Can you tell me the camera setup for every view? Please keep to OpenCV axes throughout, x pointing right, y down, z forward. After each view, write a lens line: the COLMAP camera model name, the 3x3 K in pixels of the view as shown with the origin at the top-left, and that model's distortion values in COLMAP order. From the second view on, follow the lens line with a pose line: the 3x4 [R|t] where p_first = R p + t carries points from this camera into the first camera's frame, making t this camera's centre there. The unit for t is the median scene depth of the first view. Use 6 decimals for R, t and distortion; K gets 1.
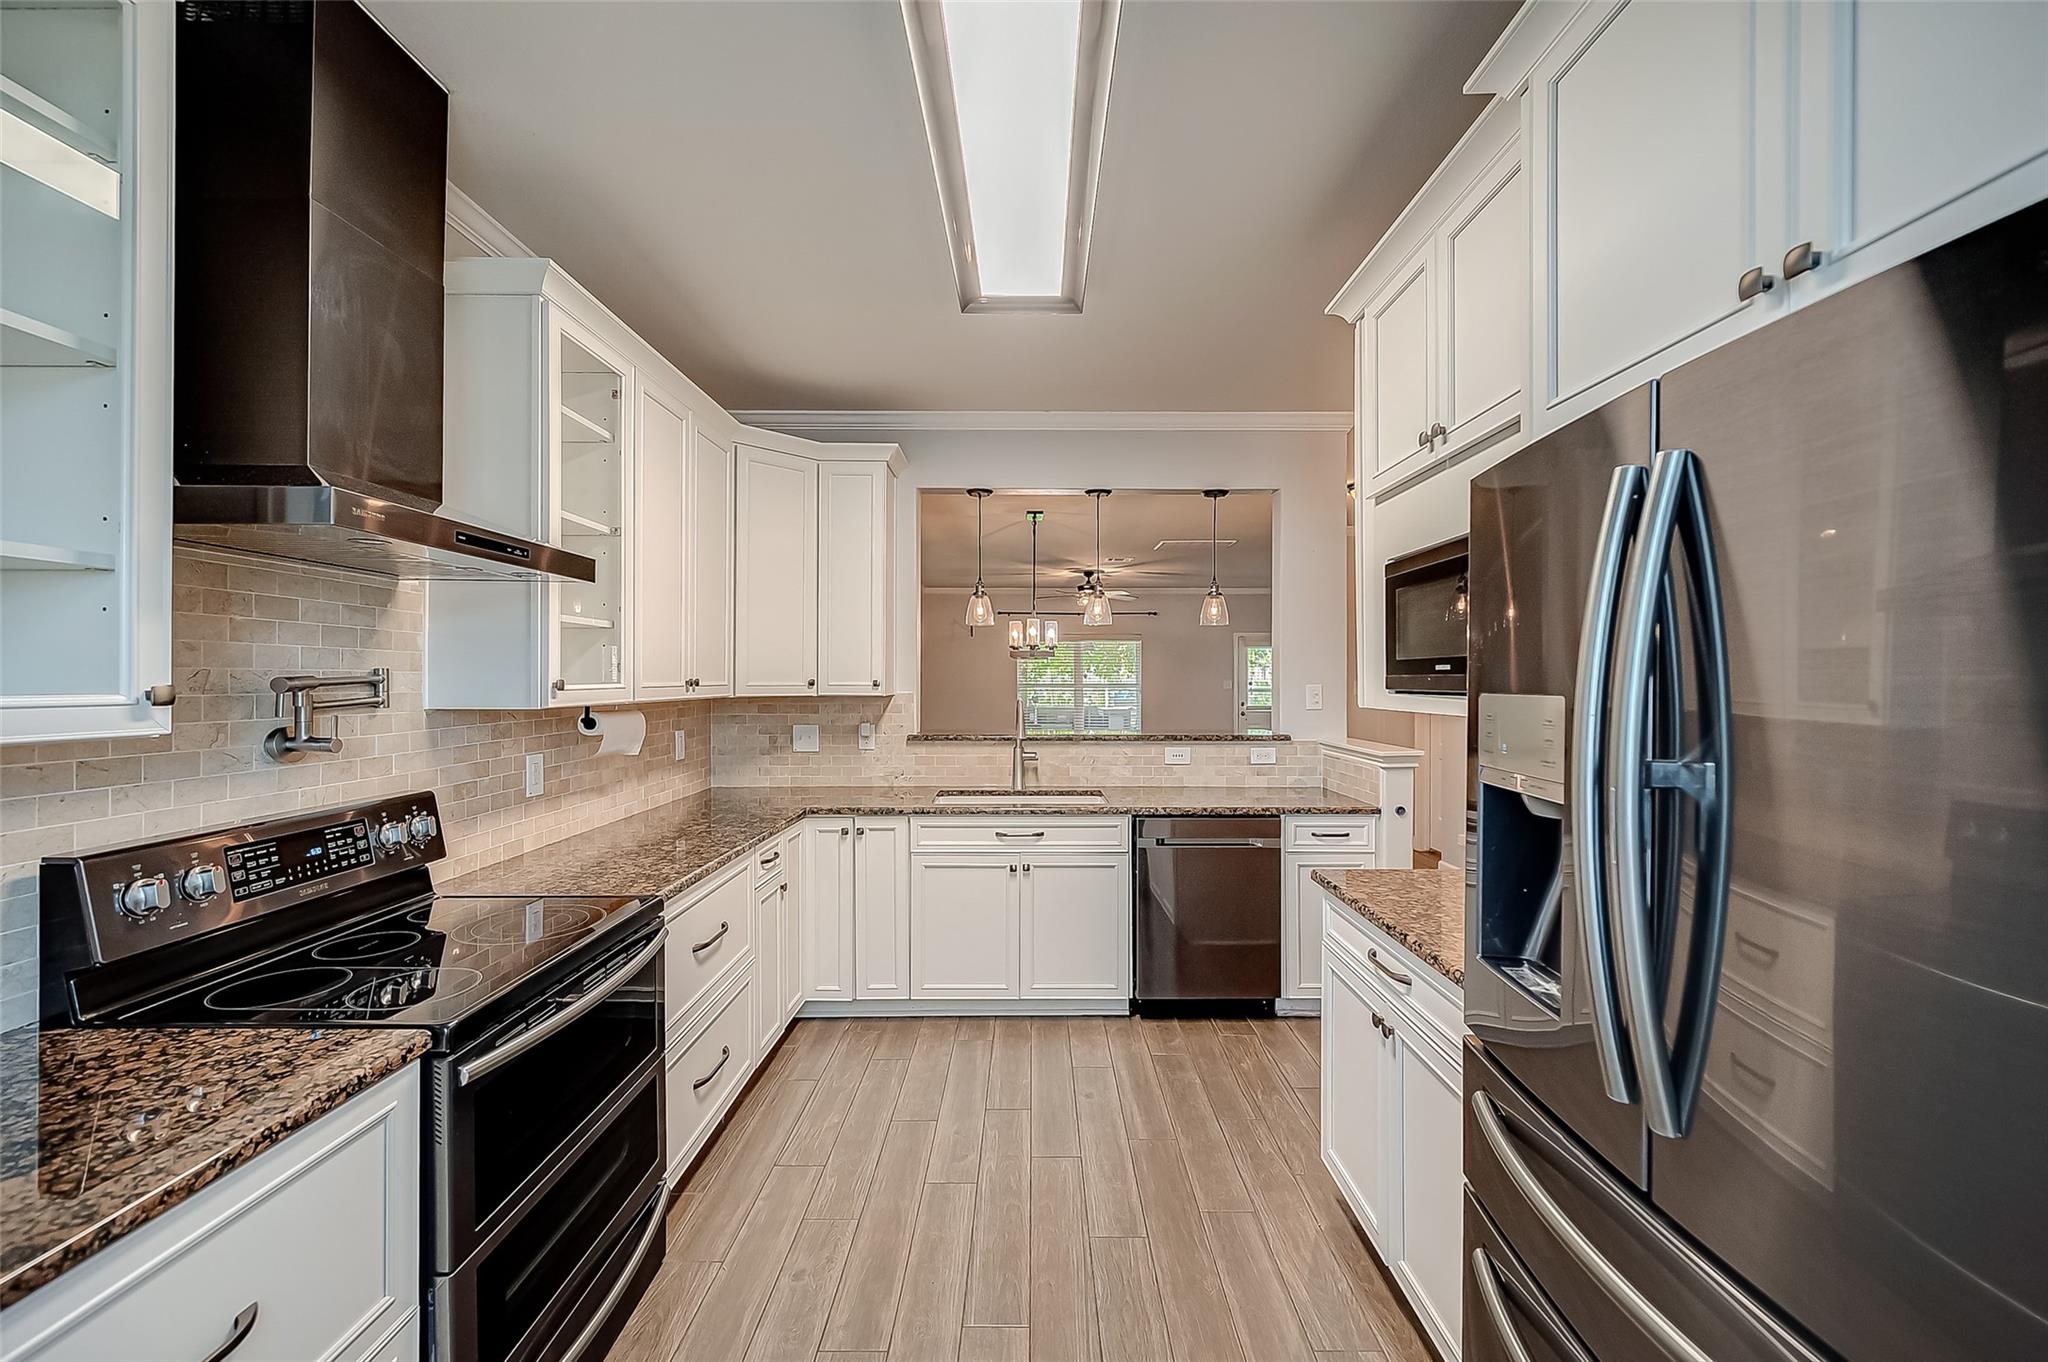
lens RADIAL K [[837.2, 0, 1030.8], [0, 837.2, 684.1], [0, 0, 1]] dist [0.006962, -0.000665]
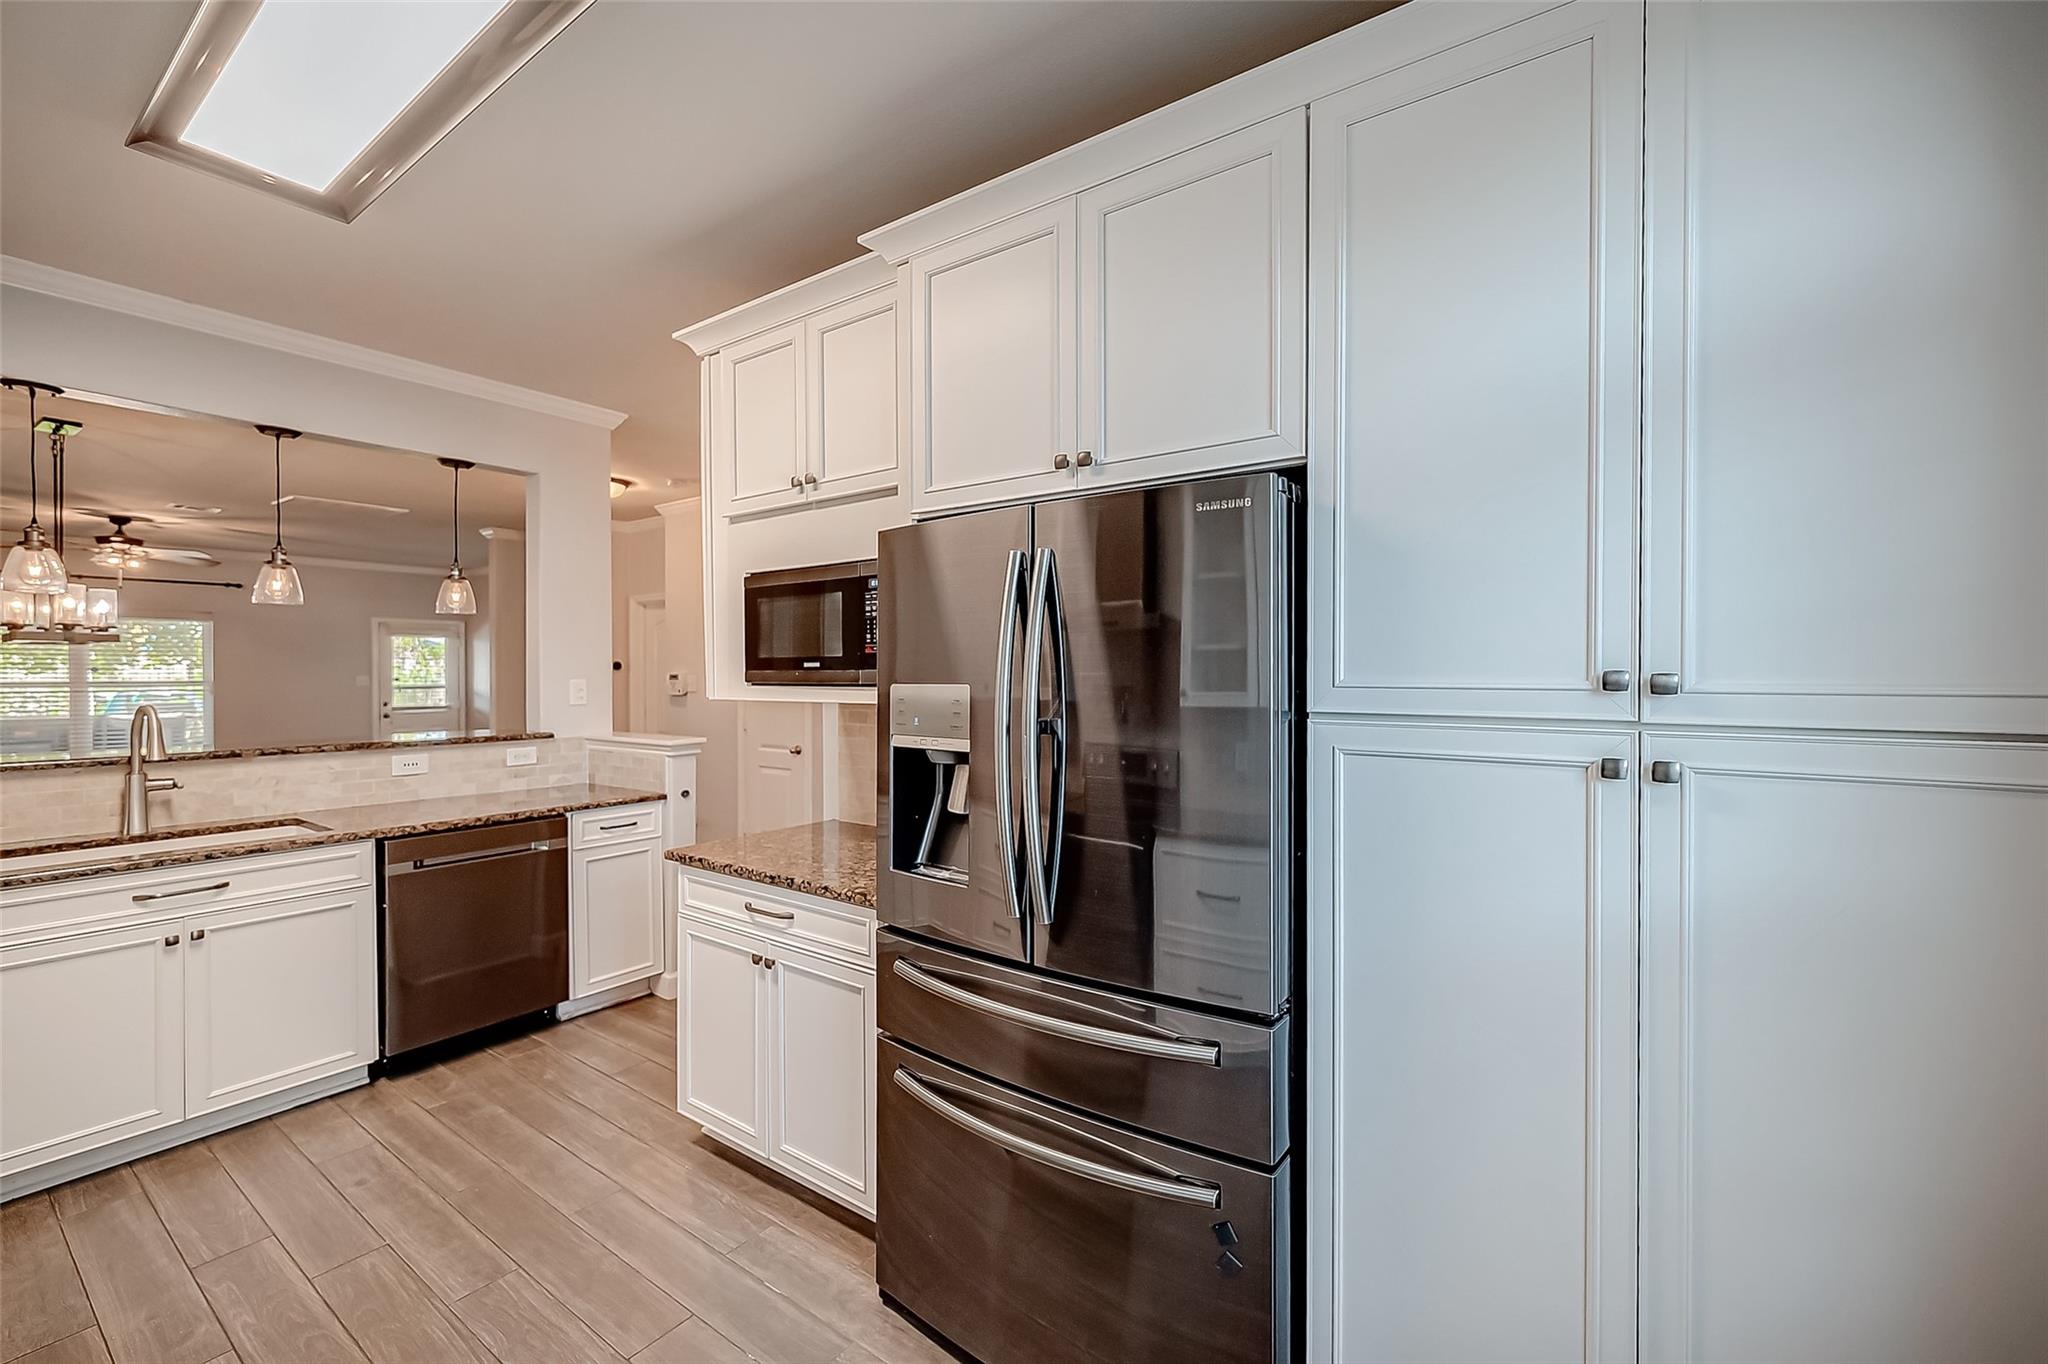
lens RADIAL K [[824.6, 0, 1037.7], [0, 824.6, 683.5], [0, 0, 1]] dist [0.001819, 0.000077]
pose [[0.585647, -0.009827, 0.810507, -0.160228], [0.005675, 0.999952, 0.008023, 0.000202], [-0.810547, -0.000100, 0.585674, -0.007167]]
